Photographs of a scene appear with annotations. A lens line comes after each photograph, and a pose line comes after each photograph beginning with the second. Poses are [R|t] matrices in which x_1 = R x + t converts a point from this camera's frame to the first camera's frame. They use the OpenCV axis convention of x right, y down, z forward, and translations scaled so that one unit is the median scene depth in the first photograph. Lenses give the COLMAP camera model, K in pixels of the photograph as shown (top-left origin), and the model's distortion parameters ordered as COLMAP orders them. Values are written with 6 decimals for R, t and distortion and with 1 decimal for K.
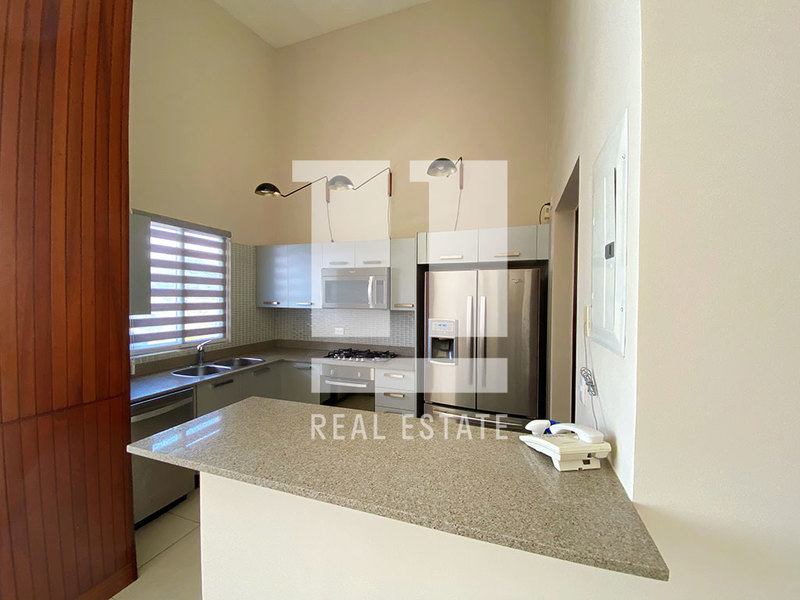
lens RADIAL K [[330.8, 0, 400.0], [0, 330.8, 300.0], [0, 0, 1]] dist [0.018682, -0.020523]
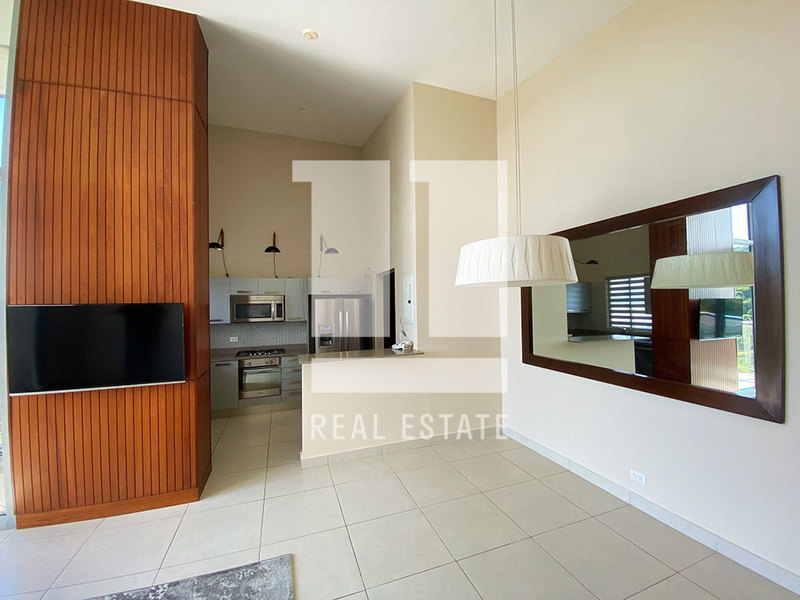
lens RADIAL K [[325.4, 0, 401.7], [0, 325.4, 310.0], [0, 0, 1]] dist [-0.000675, -0.012503]
pose [[0.768972, -0.014695, 0.639114, -0.672845], [0.023617, 0.999706, -0.005429, -0.004741], [-0.638846, 0.019268, 0.769093, -0.684019]]
